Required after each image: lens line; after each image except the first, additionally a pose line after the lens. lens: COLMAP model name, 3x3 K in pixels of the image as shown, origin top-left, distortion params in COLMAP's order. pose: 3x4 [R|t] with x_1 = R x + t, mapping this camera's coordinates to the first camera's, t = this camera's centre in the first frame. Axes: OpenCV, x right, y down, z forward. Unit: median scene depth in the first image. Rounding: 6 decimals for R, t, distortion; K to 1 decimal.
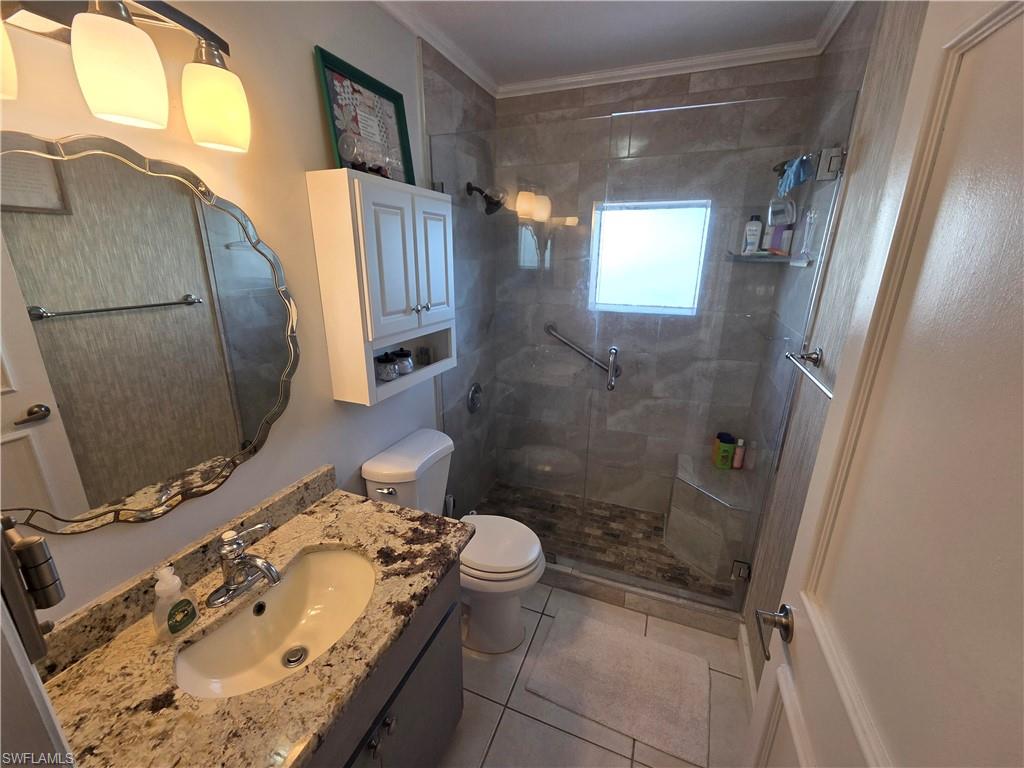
lens RADIAL K [[420.1, 0, 506.0], [0, 420.1, 386.8], [0, 0, 1]] dist [0.002492, 0.000497]
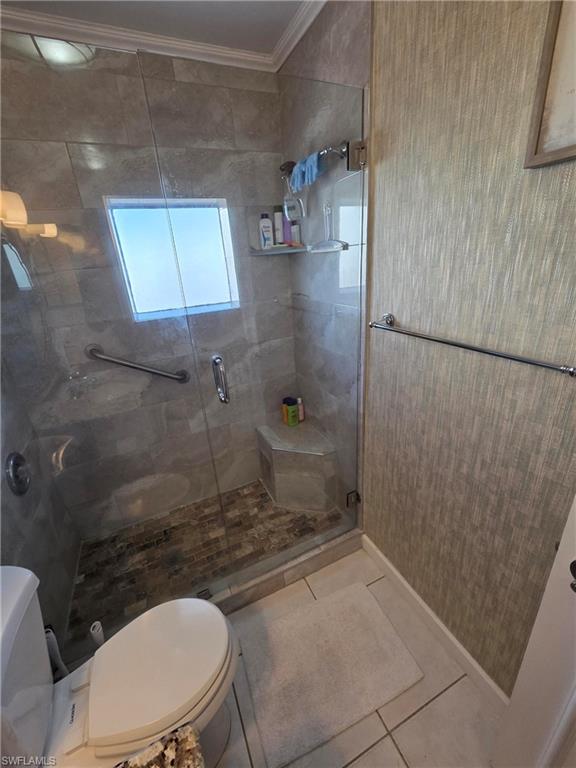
lens RADIAL K [[315.1, 0, 282.6], [0, 315.1, 379.2], [0, 0, 1]] dist [0.002492, 0.000497]
pose [[0.689606, -0.314128, 0.652508, -0.072251], [0.290578, 0.945336, 0.148001, -0.082552], [-0.663330, 0.087542, 0.743188, 0.327303]]
